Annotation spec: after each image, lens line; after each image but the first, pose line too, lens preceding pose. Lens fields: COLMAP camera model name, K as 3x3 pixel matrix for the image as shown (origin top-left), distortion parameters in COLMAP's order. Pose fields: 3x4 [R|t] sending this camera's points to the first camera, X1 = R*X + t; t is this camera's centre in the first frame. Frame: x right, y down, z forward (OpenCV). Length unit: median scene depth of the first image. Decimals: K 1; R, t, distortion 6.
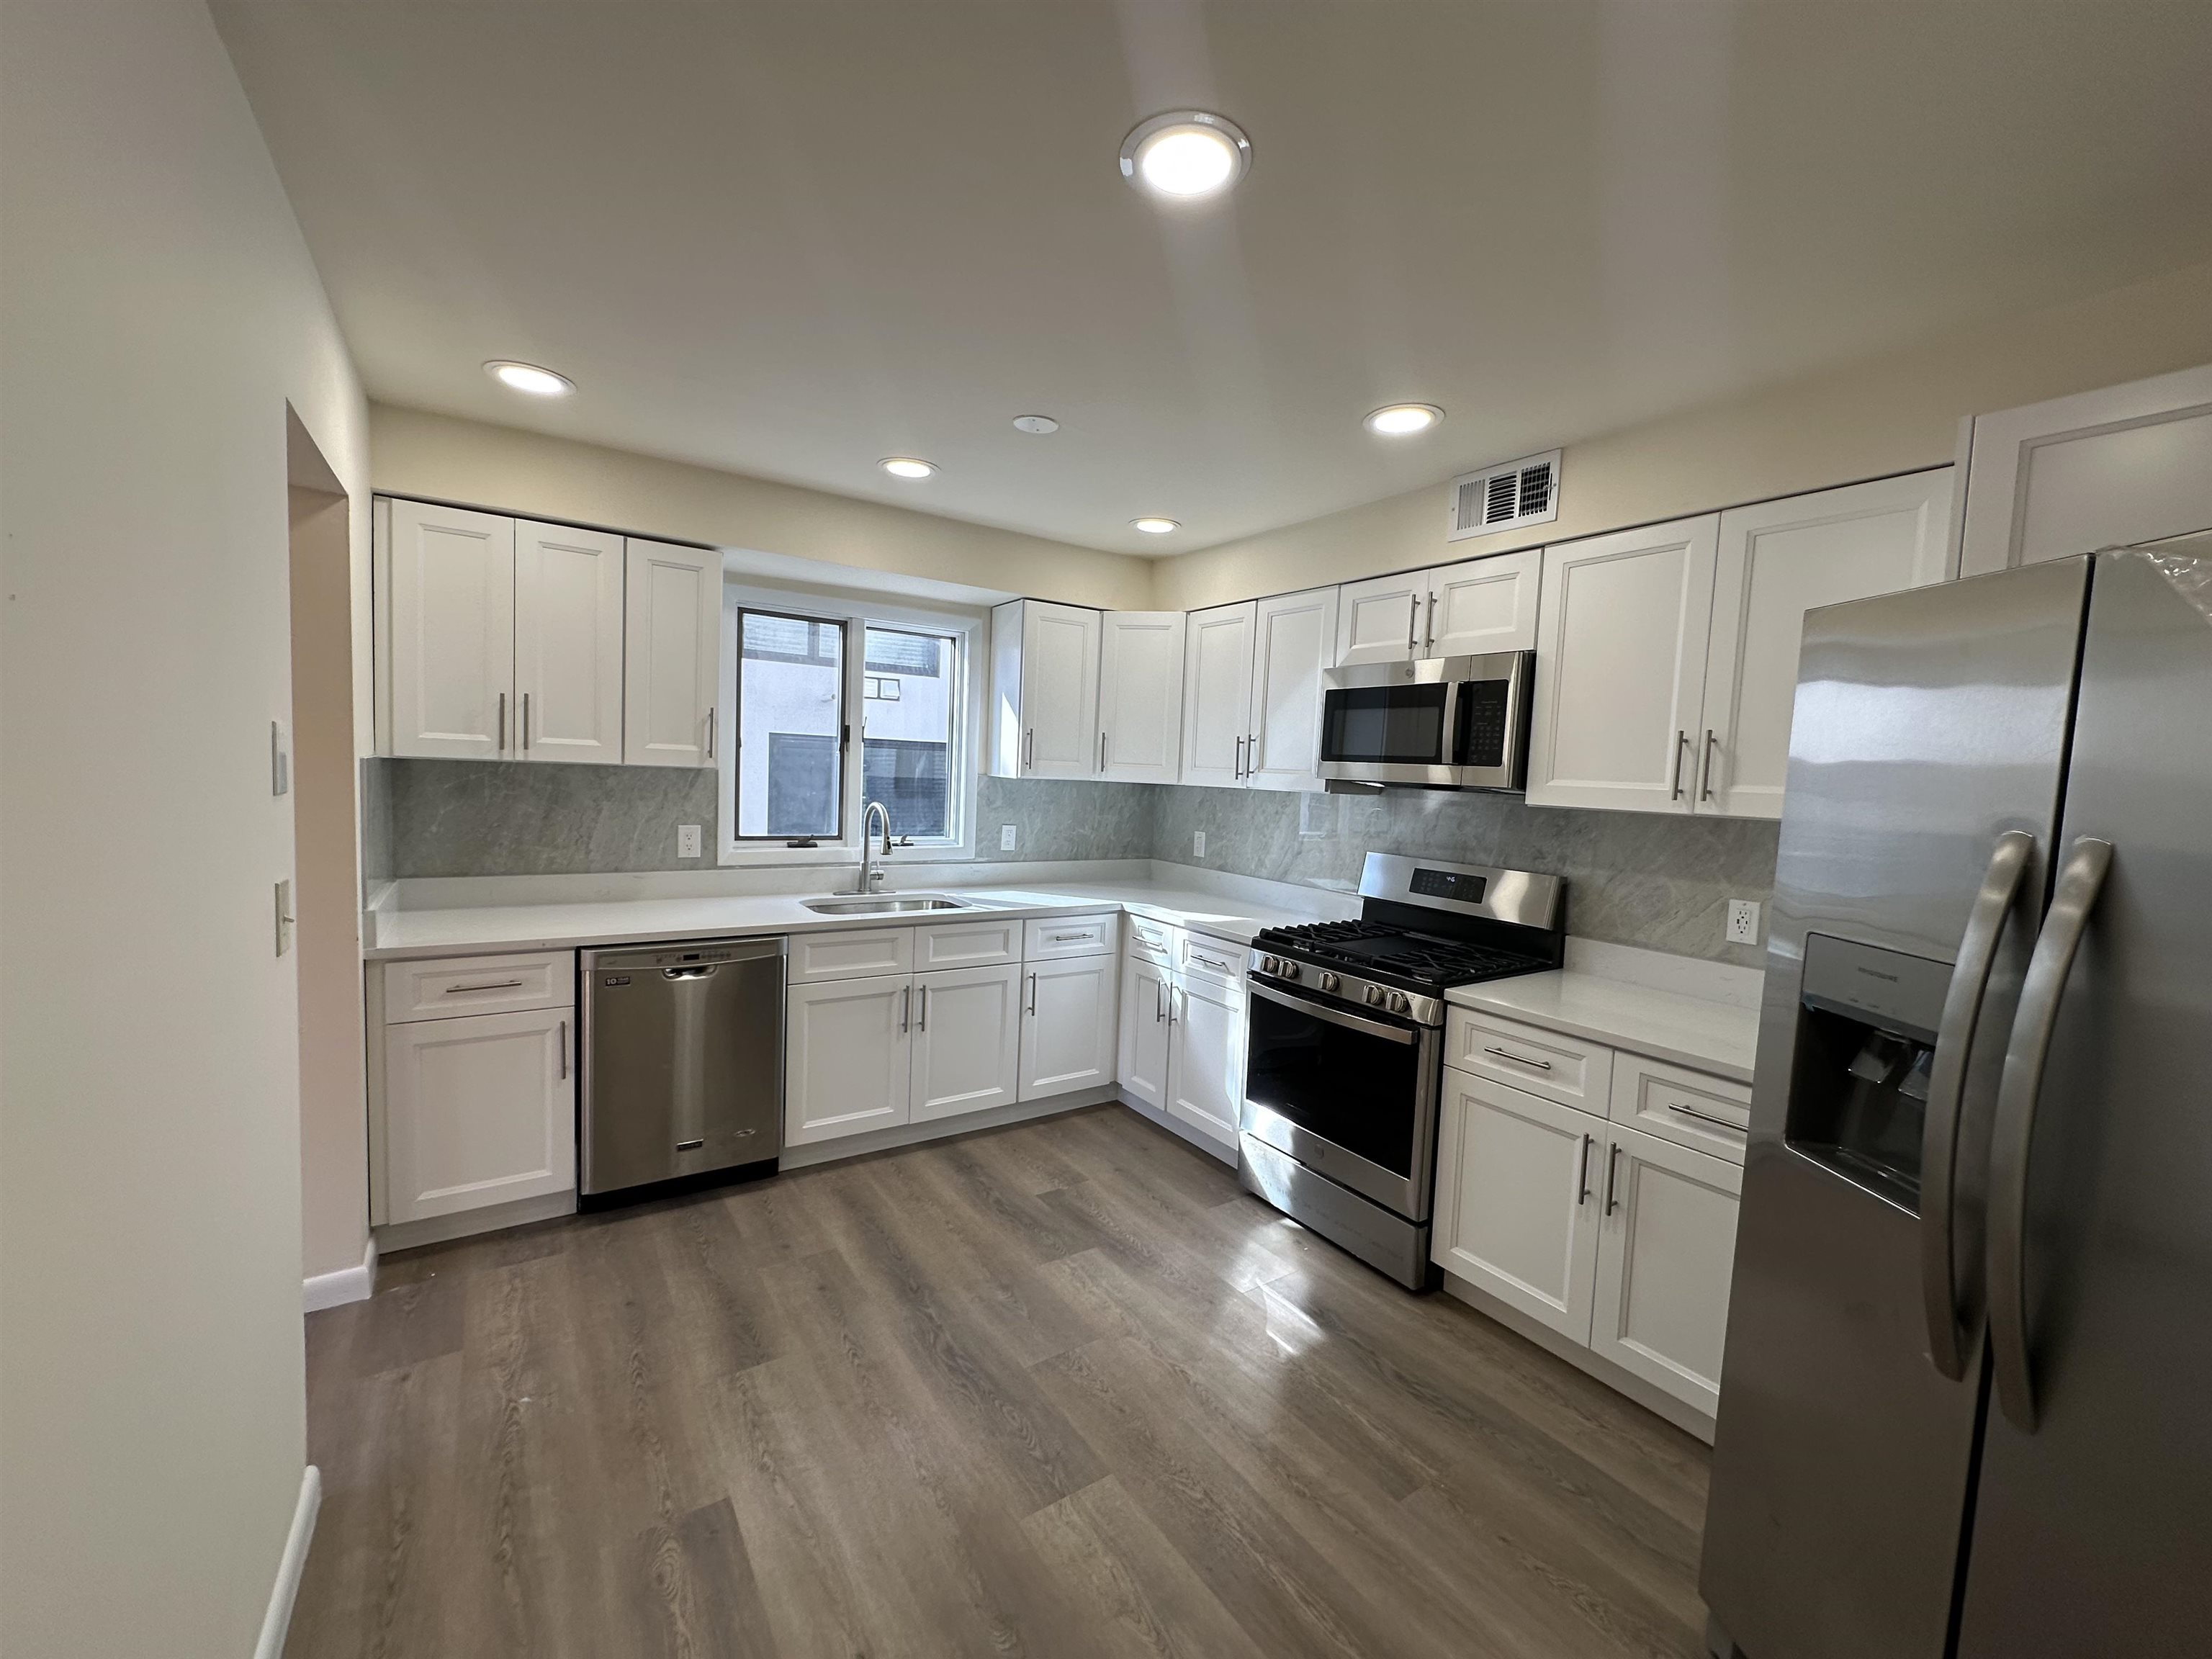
lens RADIAL K [[883.4, 0, 1106.0], [0, 883.4, 829.5], [0, 0, 1]] dist [-0.000752, 0.000133]
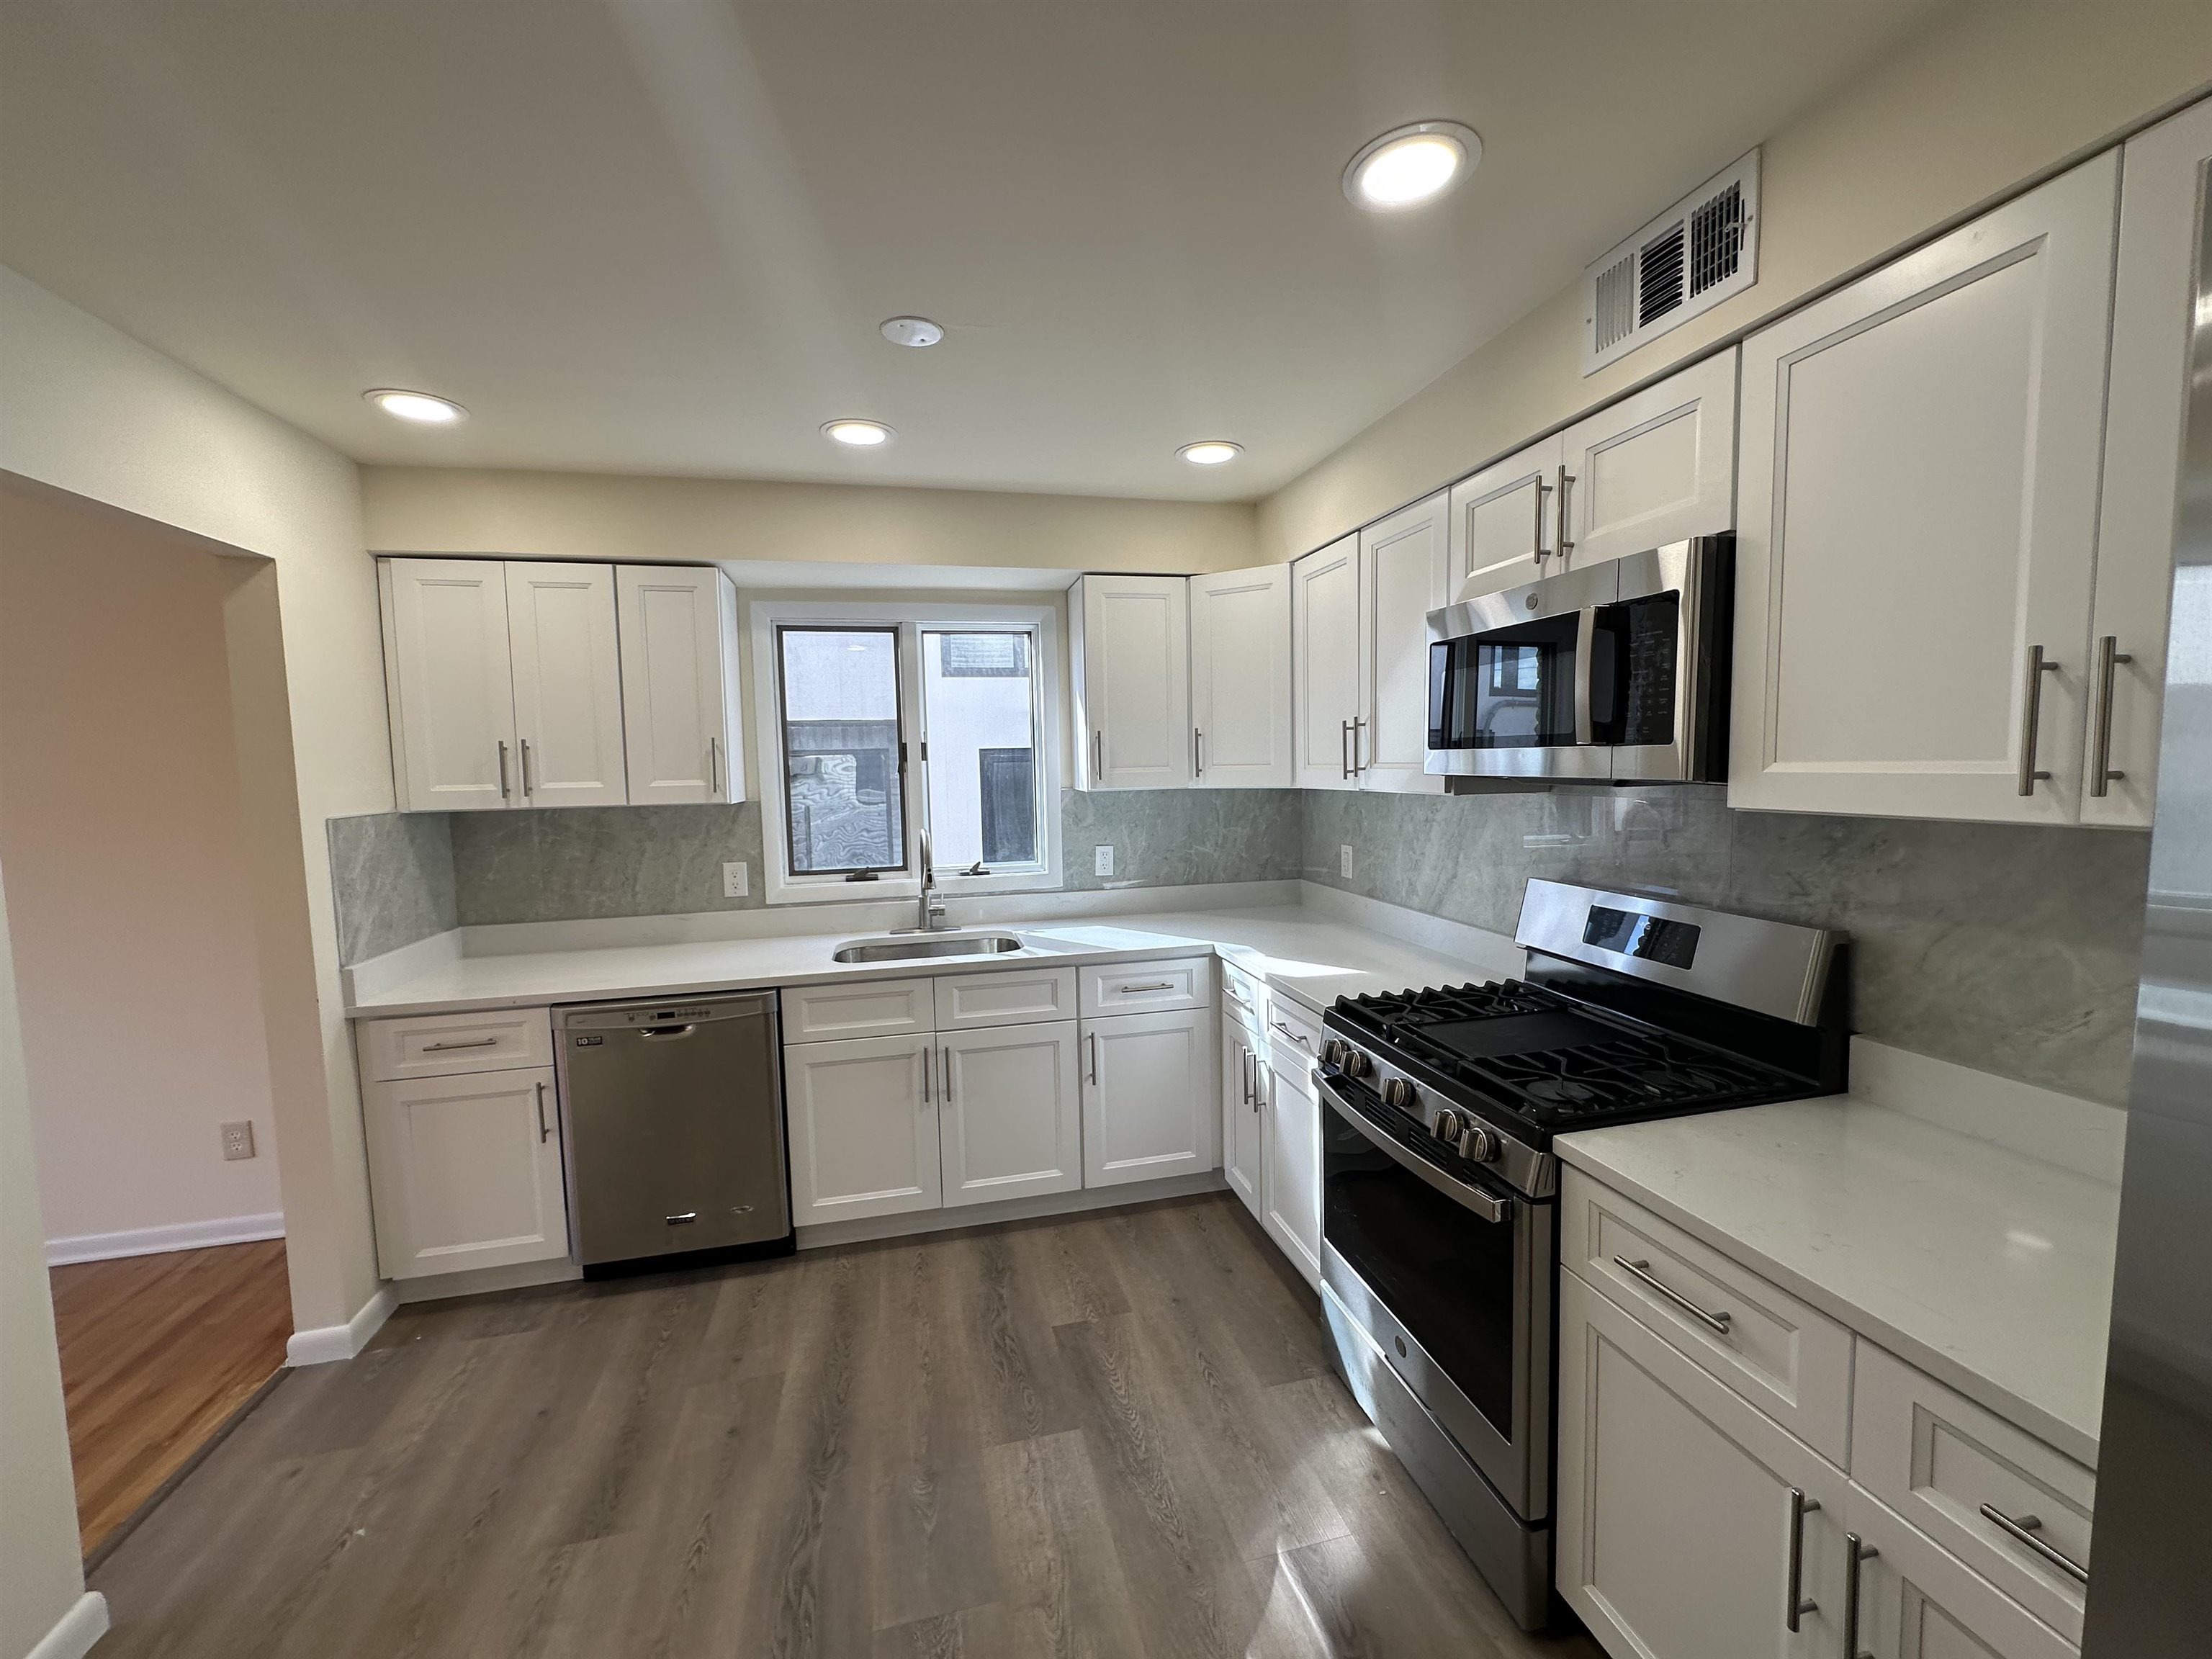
lens RADIAL K [[883.4, 0, 1106.0], [0, 883.4, 829.5], [0, 0, 1]] dist [-0.000752, 0.000133]
pose [[0.934105, -0.037011, -0.355075, 0.274035], [0.038434, 0.999257, -0.003047, -0.025469], [0.354924, -0.010801, 0.934833, 0.301840]]
